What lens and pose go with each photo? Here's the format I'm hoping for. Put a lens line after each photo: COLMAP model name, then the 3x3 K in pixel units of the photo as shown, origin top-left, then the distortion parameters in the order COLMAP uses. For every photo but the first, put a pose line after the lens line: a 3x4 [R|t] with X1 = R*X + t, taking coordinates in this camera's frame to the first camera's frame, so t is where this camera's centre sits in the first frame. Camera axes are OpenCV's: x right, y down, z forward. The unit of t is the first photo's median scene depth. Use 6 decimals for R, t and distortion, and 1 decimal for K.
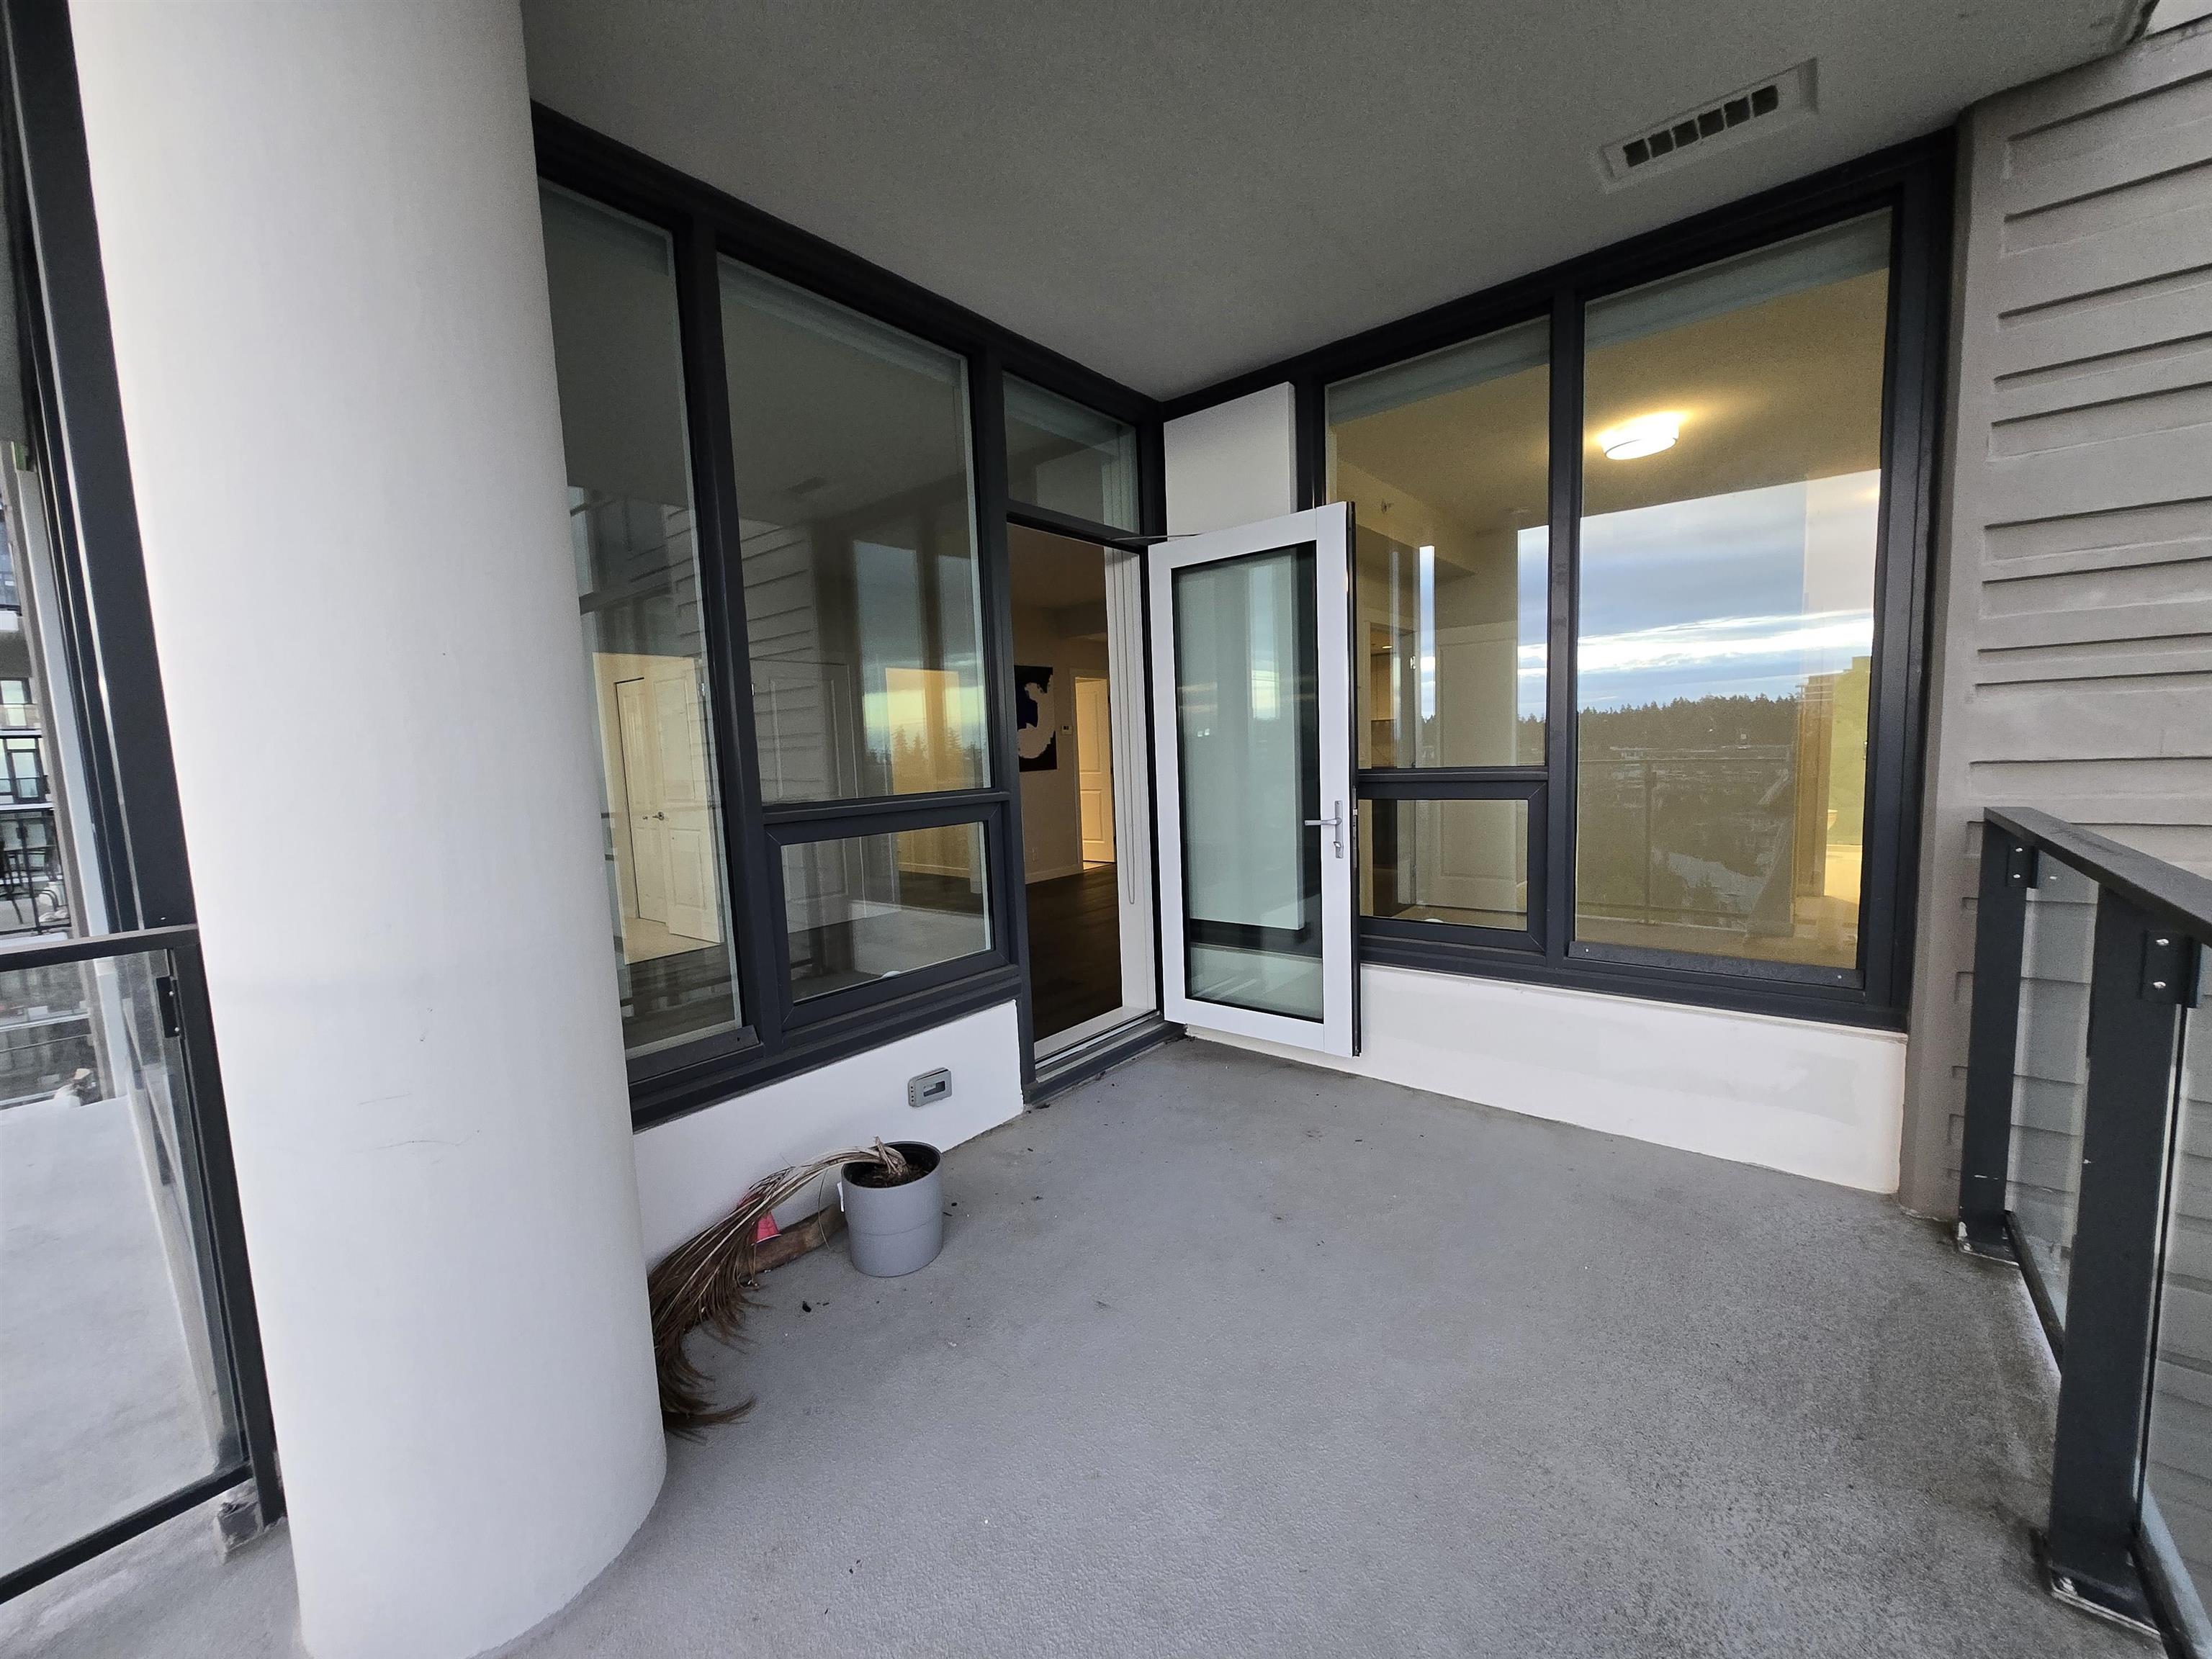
lens RADIAL K [[866.6, 0, 1101.3], [0, 866.6, 836.2], [0, 0, 1]] dist [0.000734, -0.000871]
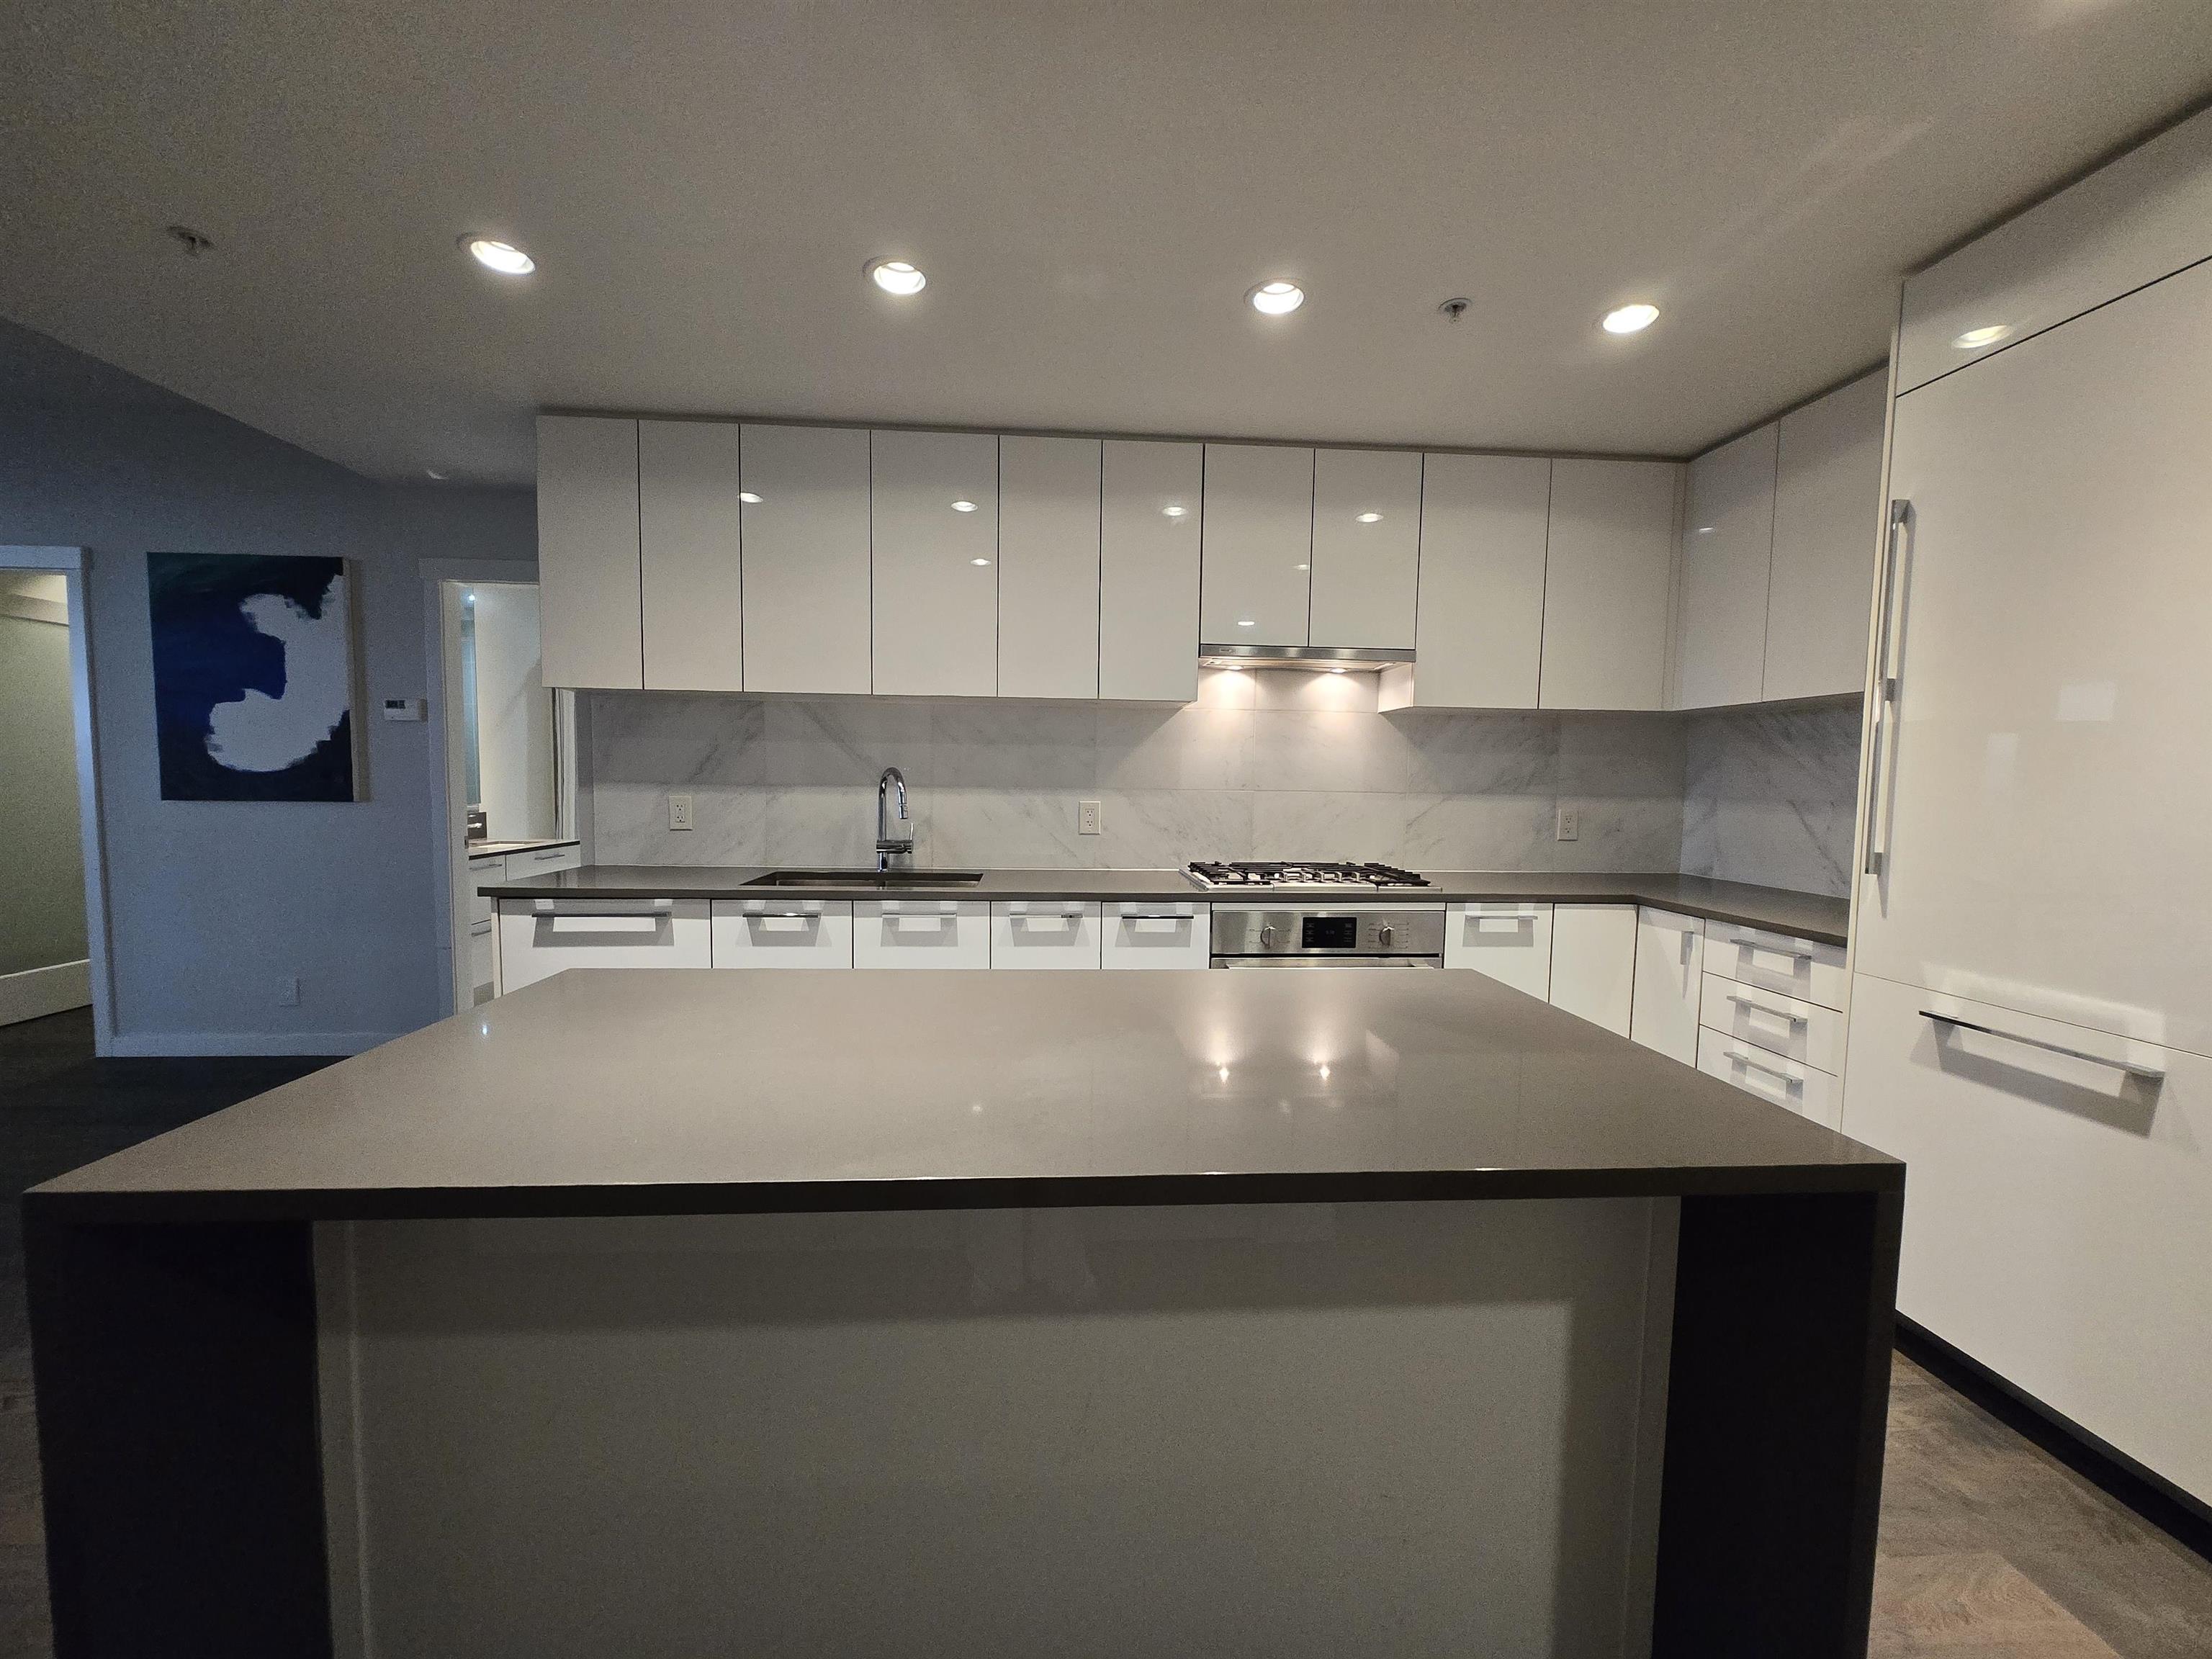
lens RADIAL K [[866.6, 0, 1101.3], [0, 866.6, 836.2], [0, 0, 1]] dist [0.000734, -0.000871]
pose [[0.686209, 0.095355, -0.721127, 0.513338], [-0.114333, 0.993187, 0.022533, -0.114429], [0.718363, 0.066986, 0.692436, 0.997133]]
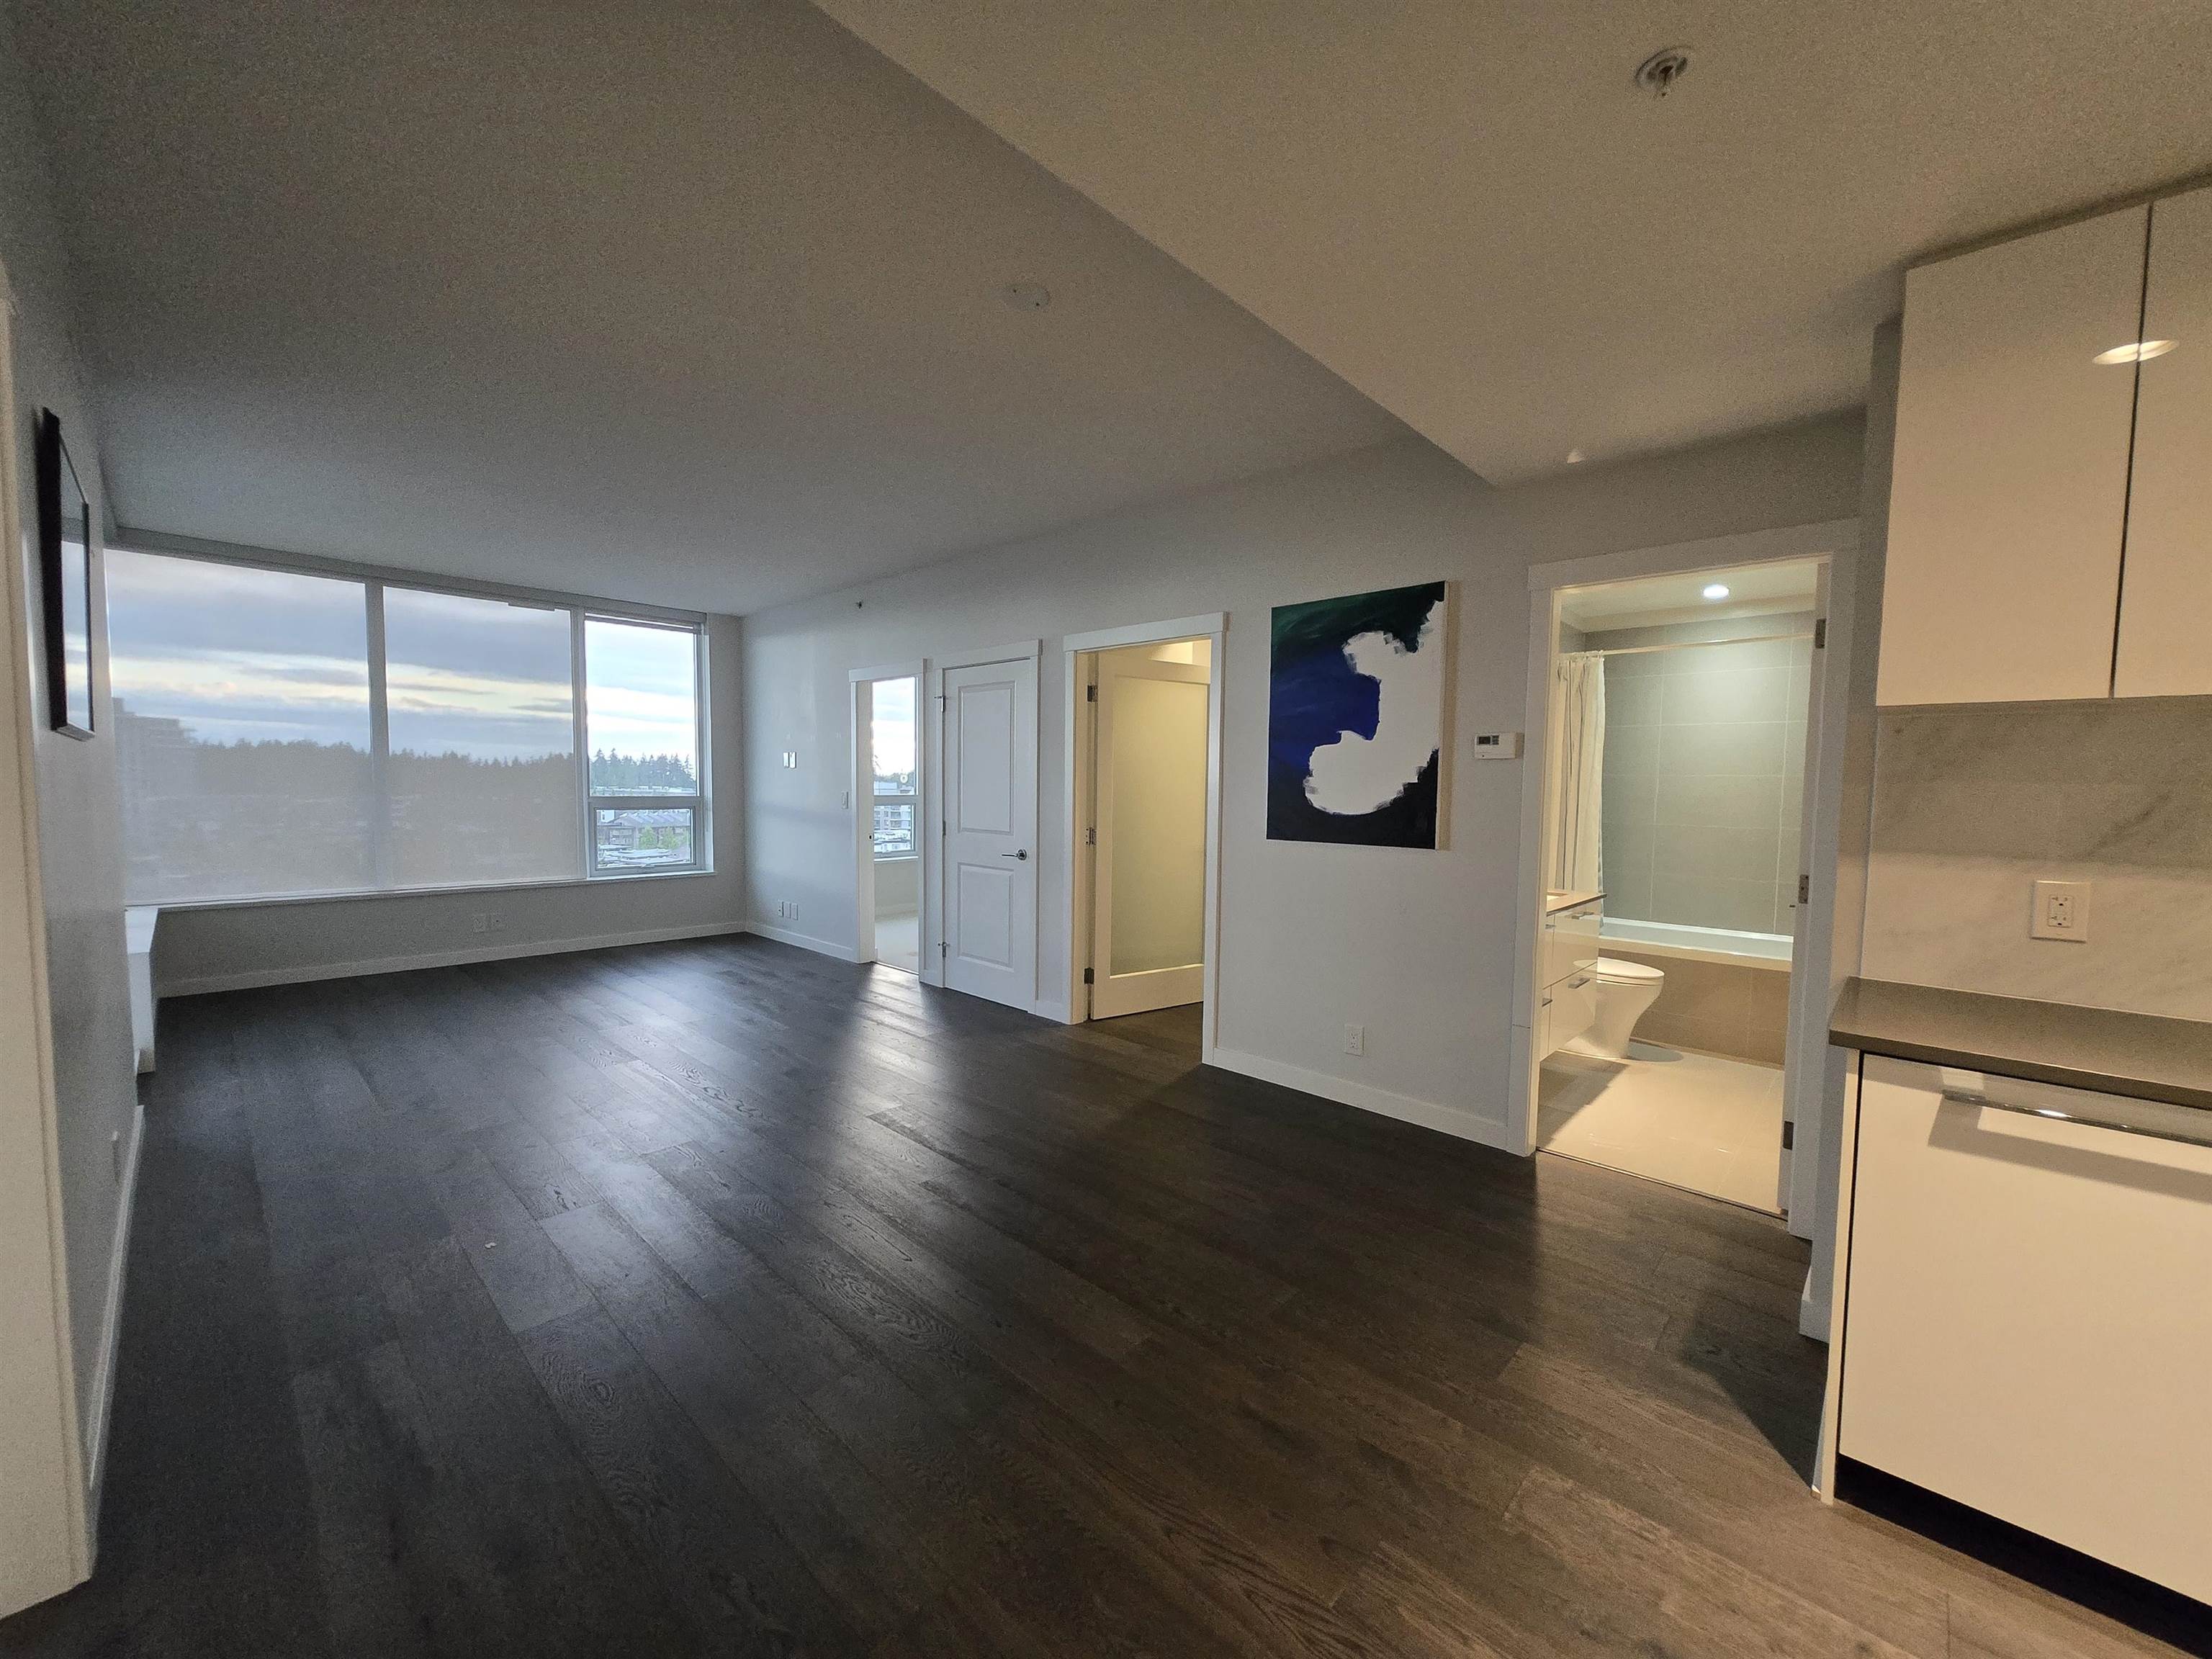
lens RADIAL K [[866.6, 0, 1101.3], [0, 866.6, 836.2], [0, 0, 1]] dist [0.000734, -0.000871]
pose [[-0.069904, 0.097785, -0.992749, 0.345681], [-0.112399, 0.988074, 0.105239, -0.109241], [0.991201, 0.118941, -0.058080, 0.899877]]
